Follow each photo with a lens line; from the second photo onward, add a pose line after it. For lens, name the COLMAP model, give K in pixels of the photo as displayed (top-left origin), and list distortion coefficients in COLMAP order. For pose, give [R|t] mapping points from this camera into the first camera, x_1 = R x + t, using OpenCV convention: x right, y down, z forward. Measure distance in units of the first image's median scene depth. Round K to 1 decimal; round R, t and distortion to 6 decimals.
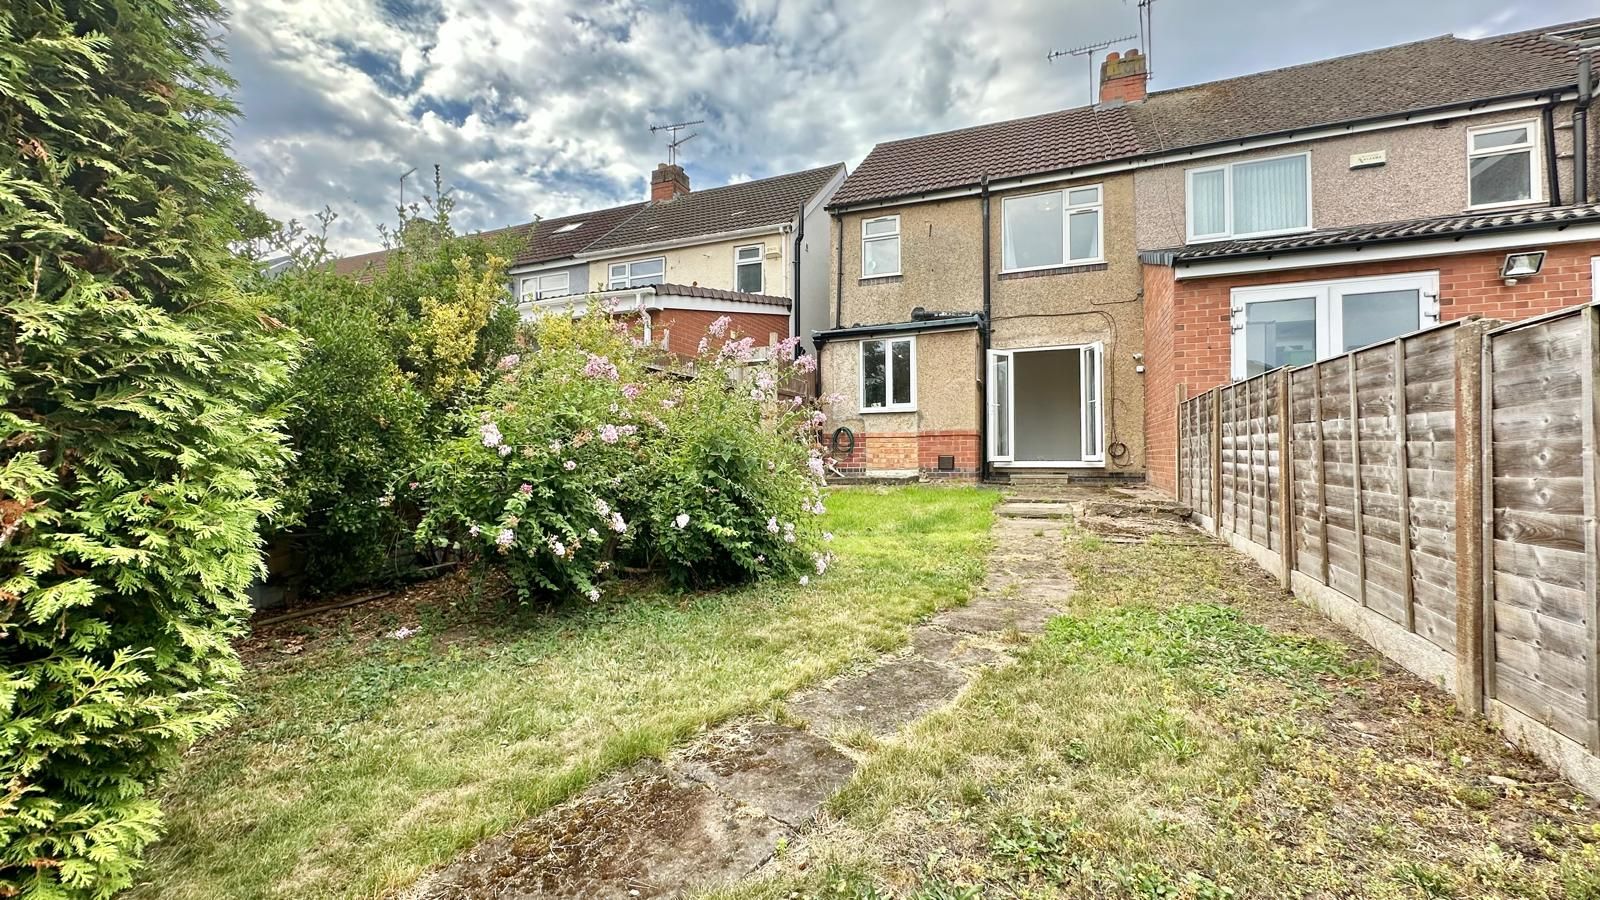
lens RADIAL K [[634.4, 0, 799.3], [0, 634.4, 451.0], [0, 0, 1]] dist [-0.003015, -0.000197]
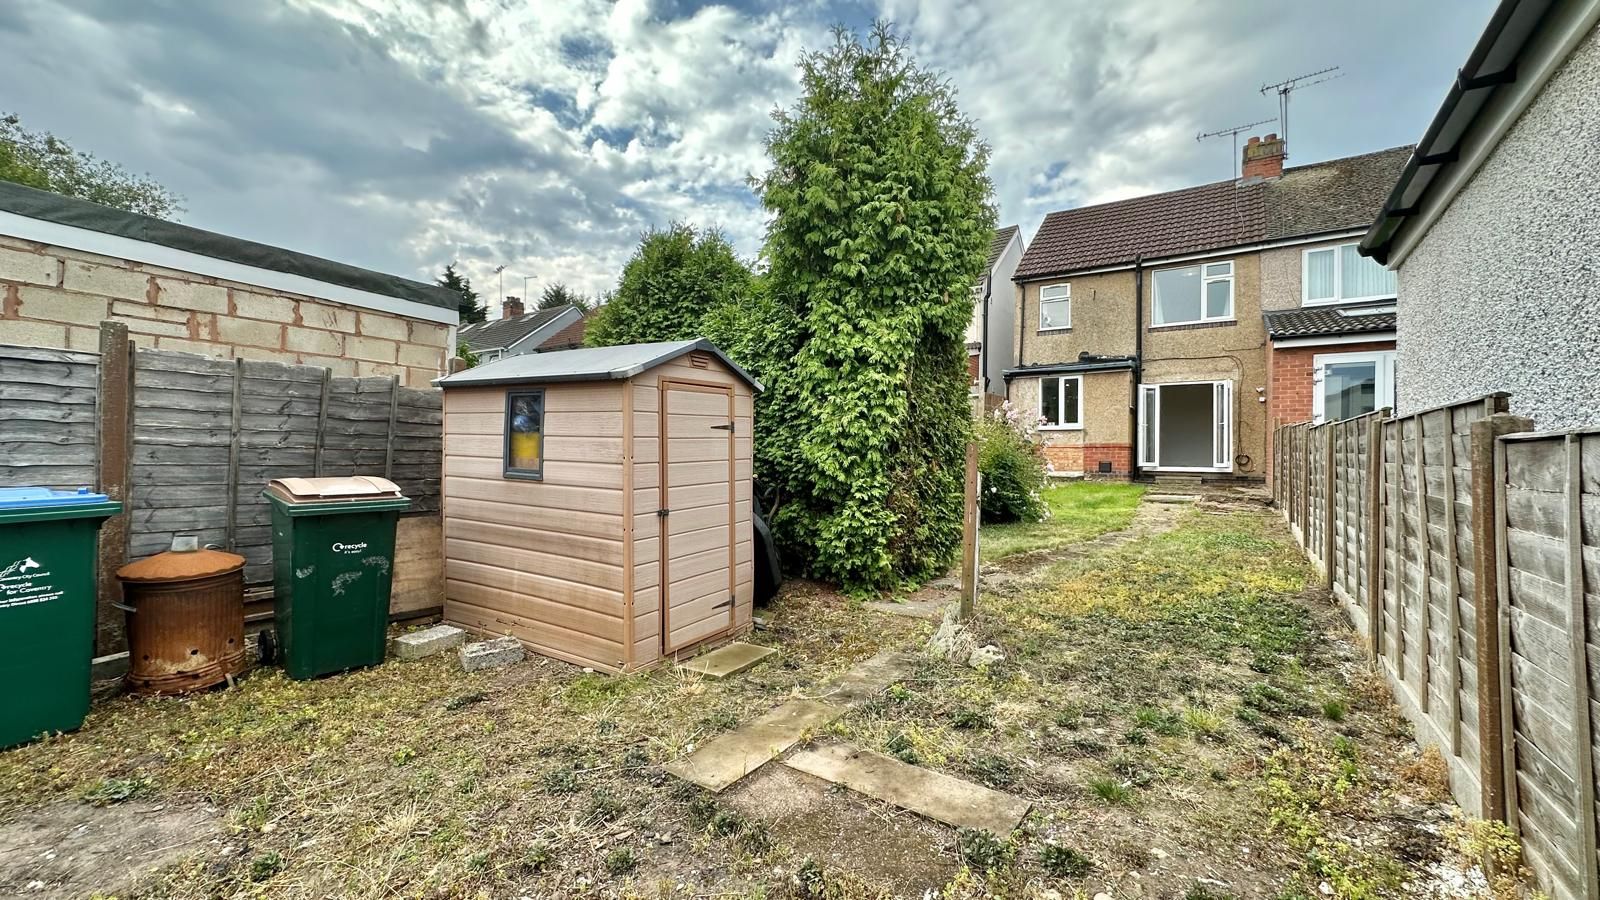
lens RADIAL K [[639.0, 0, 801.8], [0, 639.0, 451.2], [0, 0, 1]] dist [0.000669, 0.000067]
pose [[0.979657, 0.013964, -0.200195, -0.121719], [-0.013745, 0.999902, 0.002483, -0.008781], [0.200210, 0.000319, 0.979753, -0.440197]]
